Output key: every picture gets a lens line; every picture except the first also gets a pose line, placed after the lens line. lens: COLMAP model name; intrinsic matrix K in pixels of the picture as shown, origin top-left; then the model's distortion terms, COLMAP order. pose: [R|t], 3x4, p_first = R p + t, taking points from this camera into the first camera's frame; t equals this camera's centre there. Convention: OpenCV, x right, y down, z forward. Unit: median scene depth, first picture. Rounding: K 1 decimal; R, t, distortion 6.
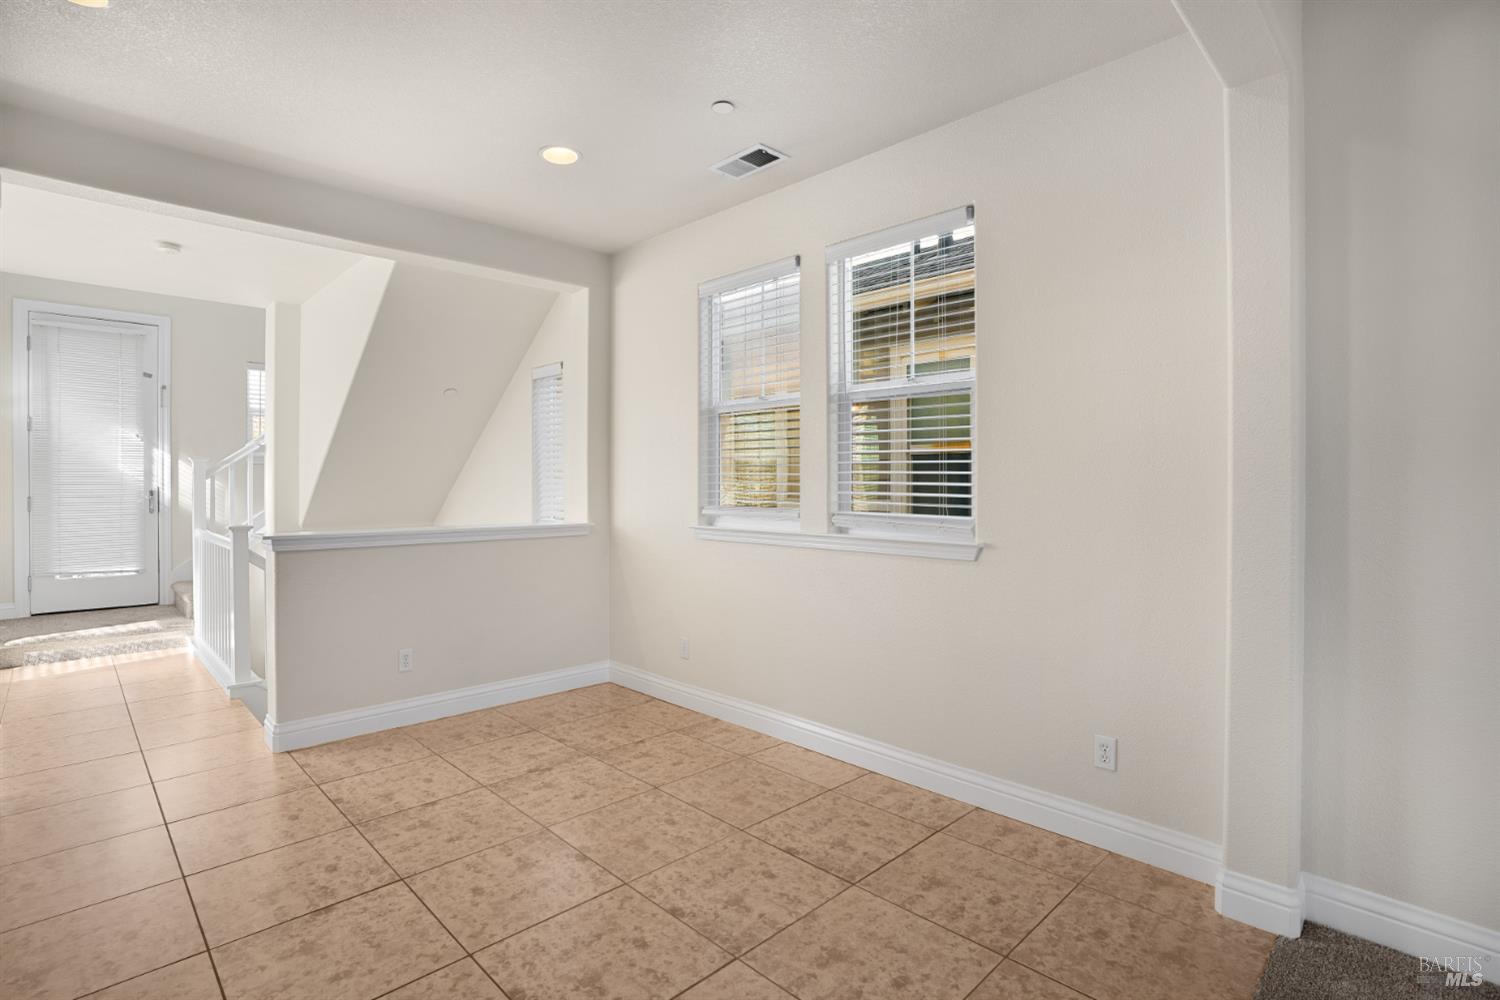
lens RADIAL K [[720.9, 0, 762.8], [0, 720.9, 492.5], [0, 0, 1]] dist [-0.022146, -0.000736]
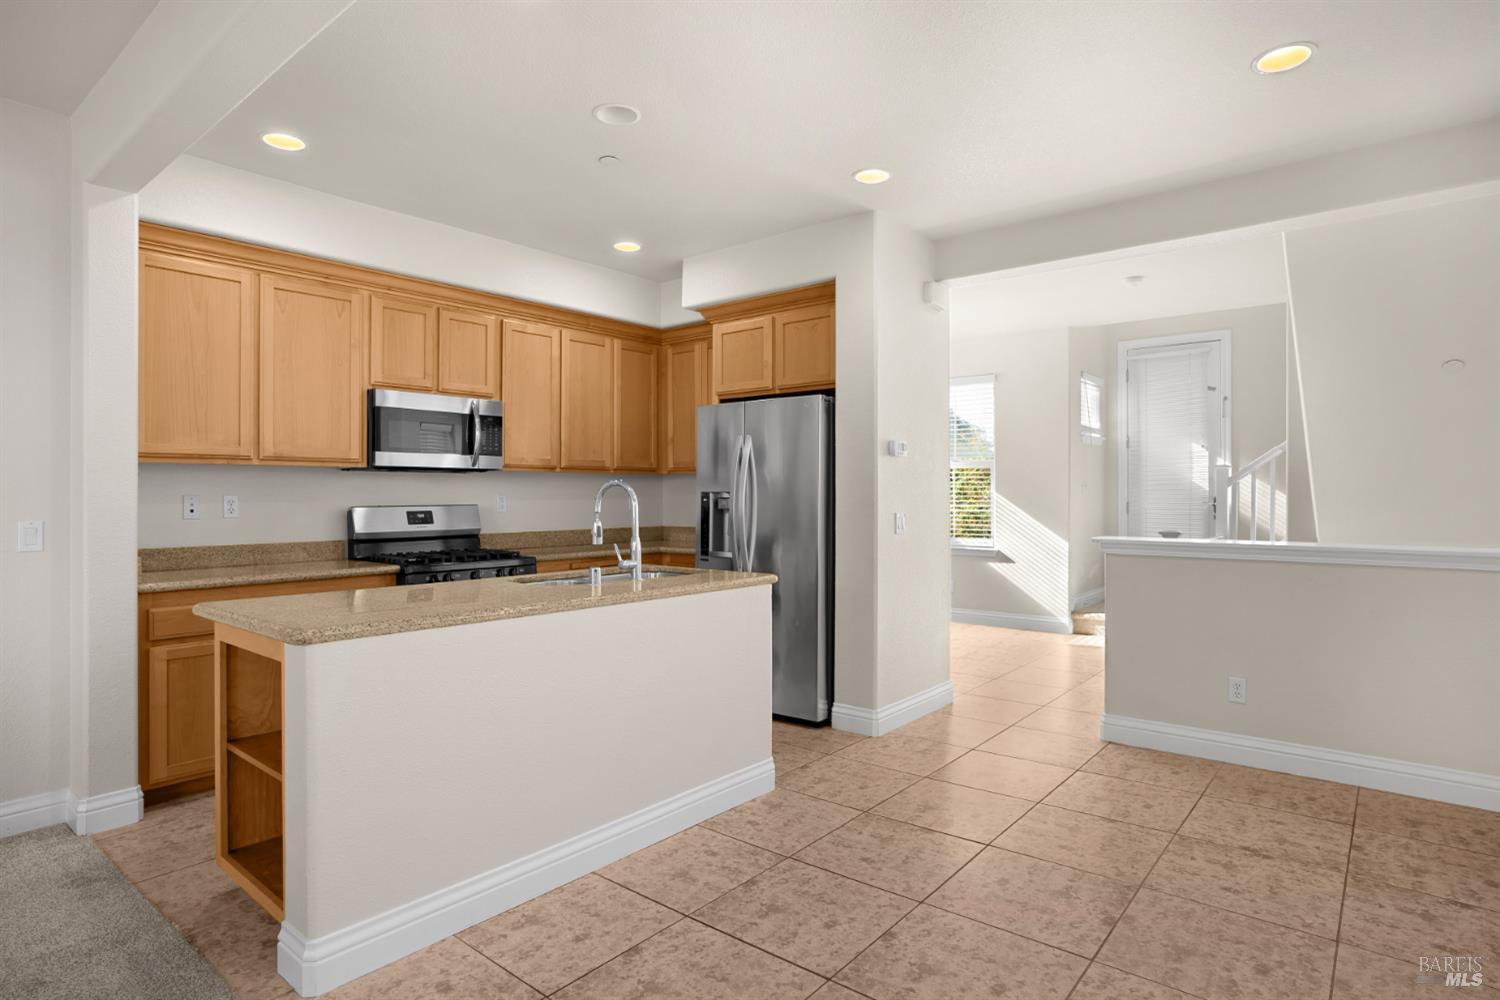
lens RADIAL K [[816.9, 0, 734.4], [0, 816.9, 488.2], [0, 0, 1]] dist [-0.041656, 0.008706]
pose [[0.088601, -0.004728, -0.996056, 0.433466], [-0.009997, 0.999934, -0.005635, -0.002574], [0.996017, 0.010456, 0.088548, 0.292339]]
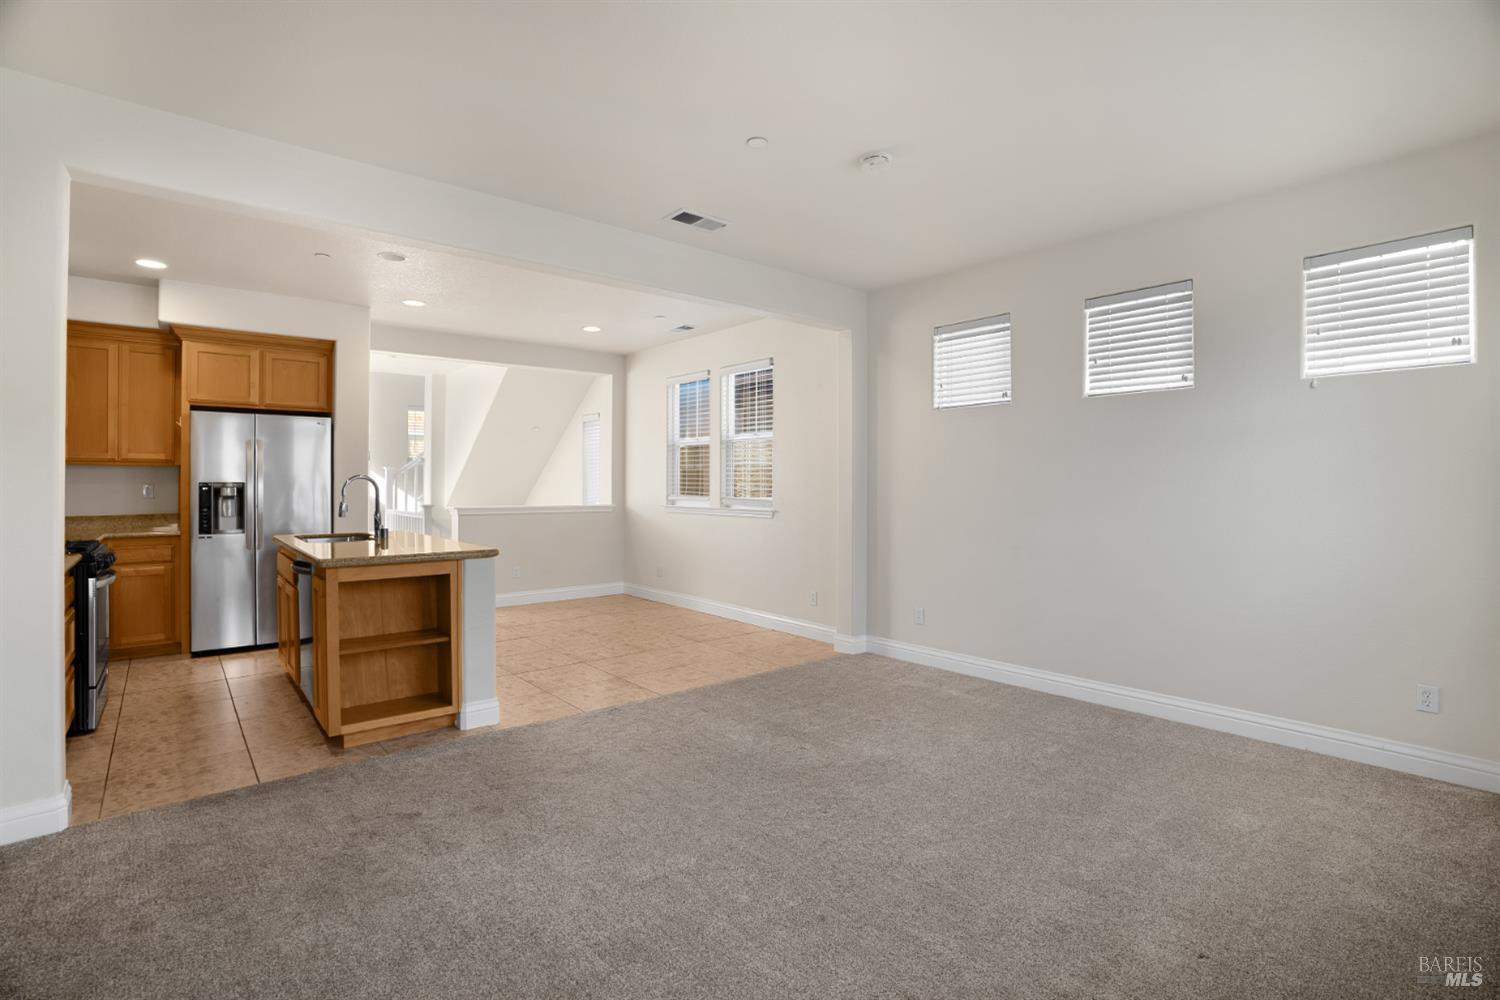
lens RADIAL K [[701.4, 0, 747.4], [0, 701.4, 483.8], [0, 0, 1]] dist [-0.031372, 0.003897]
pose [[0.996152, 0.003037, -0.087590, 0.304519], [-0.004035, 0.999929, -0.011220, 0.009940], [0.087550, 0.011530, 0.996093, -0.878215]]
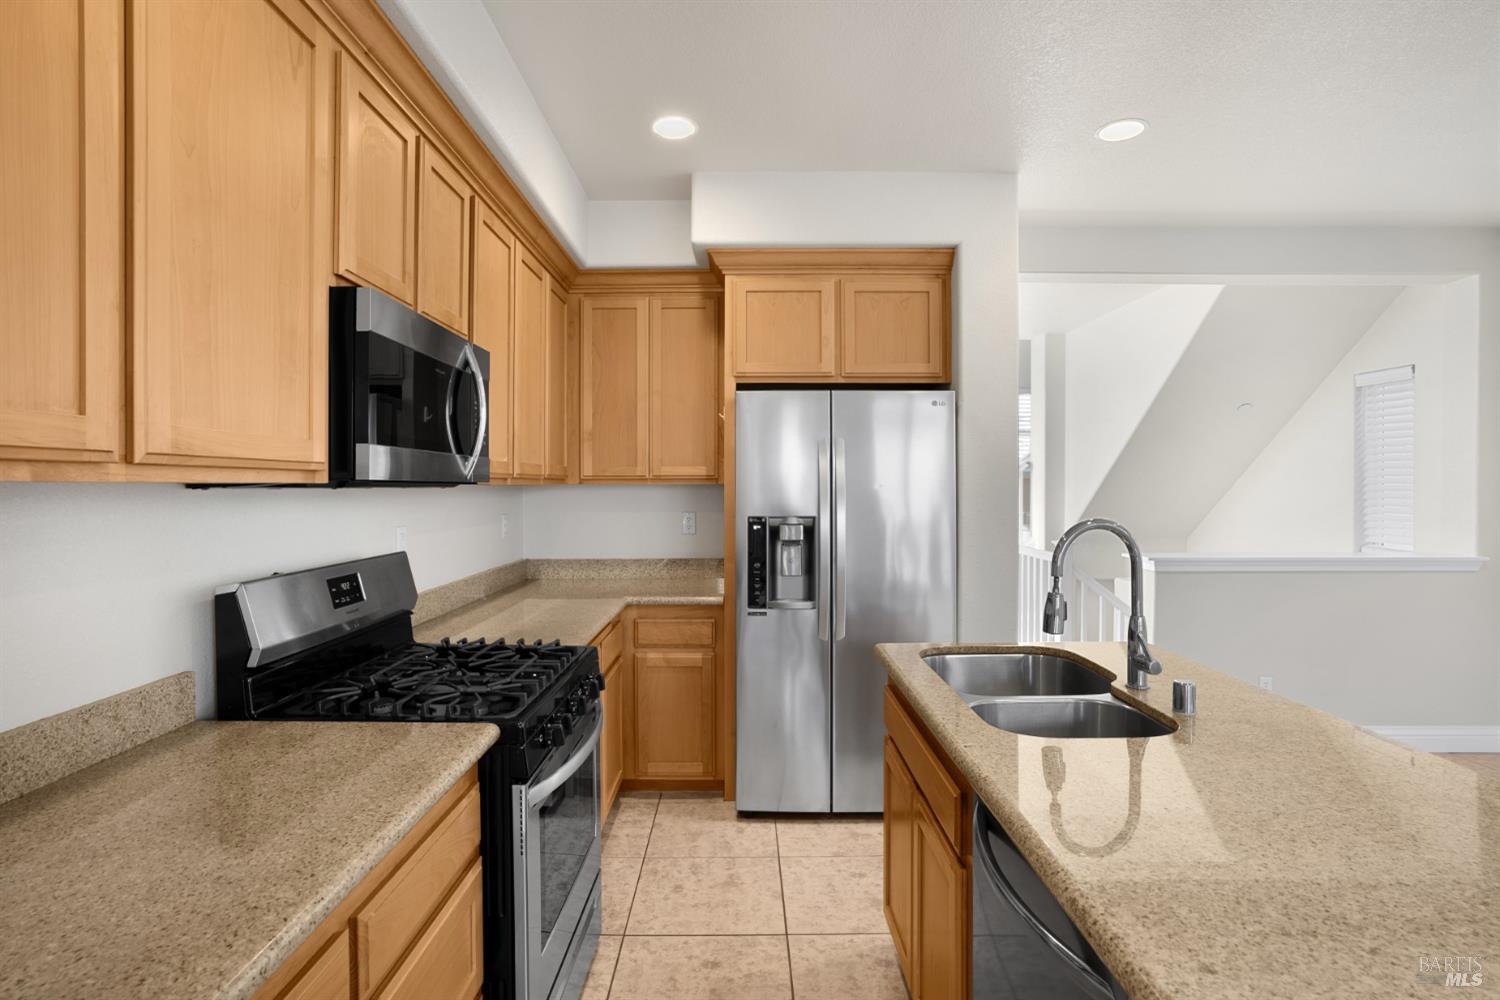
lens RADIAL K [[770.1, 0, 746.1], [0, 770.1, 487.2], [0, 0, 1]] dist [-0.031738, 0.003166]
pose [[0.707524, 0.002339, -0.706686, -0.271565], [-0.008733, 0.999947, -0.005434, -0.030407], [0.706636, 0.010016, 0.707507, -0.246590]]
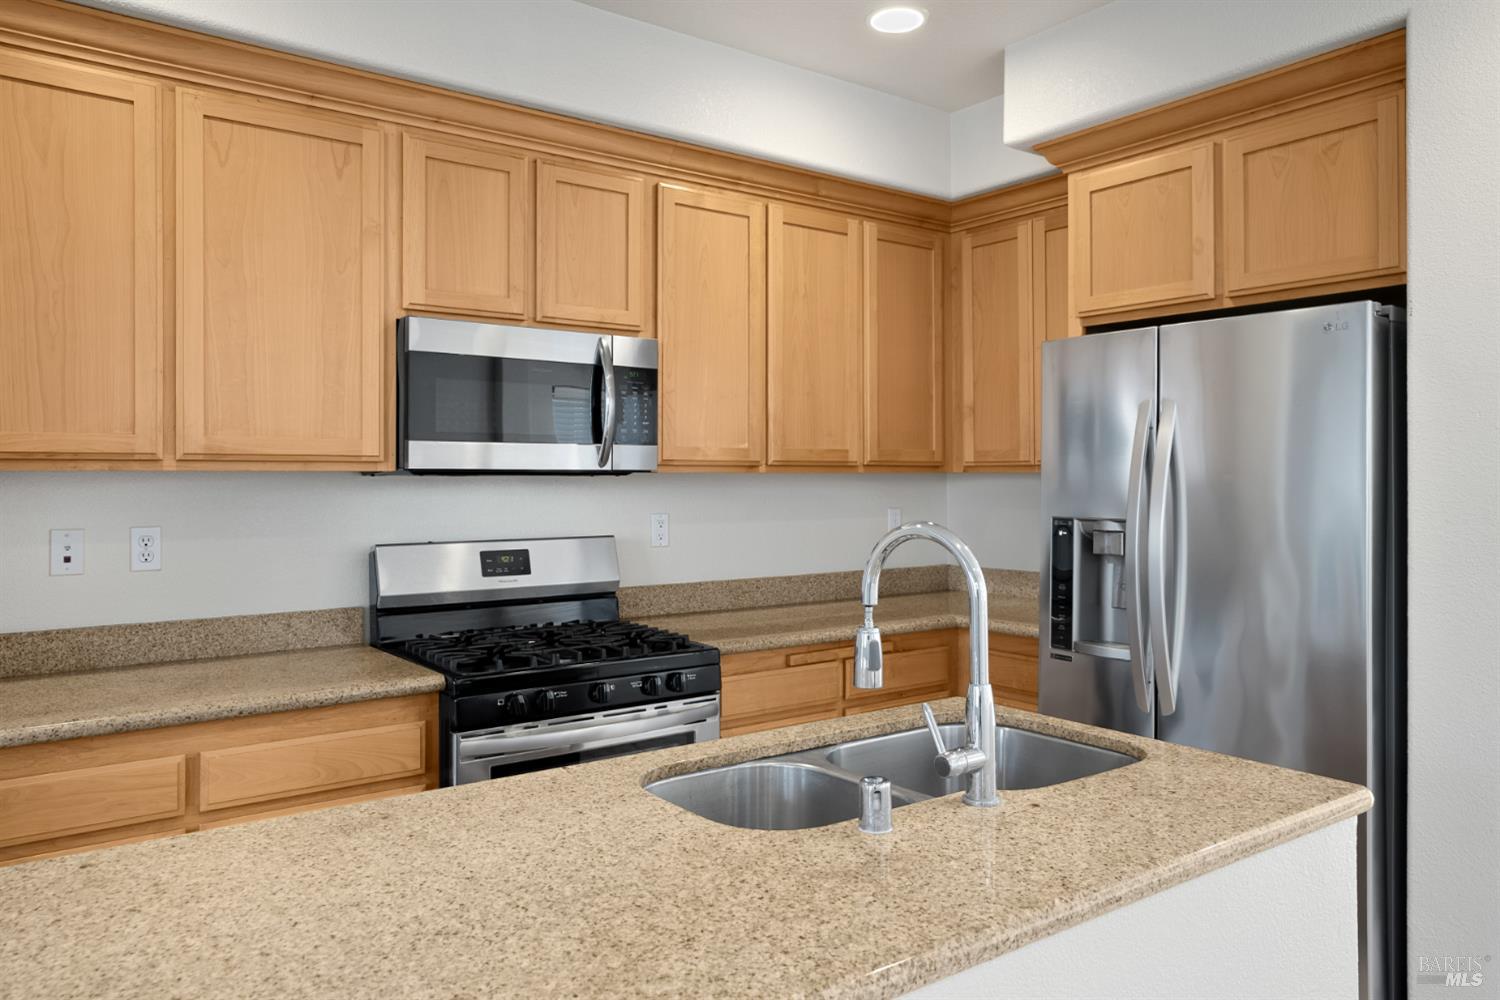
lens RADIAL K [[1065.0, 0, 731.7], [0, 1065.0, 465.1], [0, 0, 1]] dist [-0.008442, -0.001891]
pose [[-0.145978, -0.008573, -0.989251, -0.018177], [-0.011777, 0.999907, -0.006928, -0.034736], [0.989218, 0.010639, -0.146066, 0.229402]]
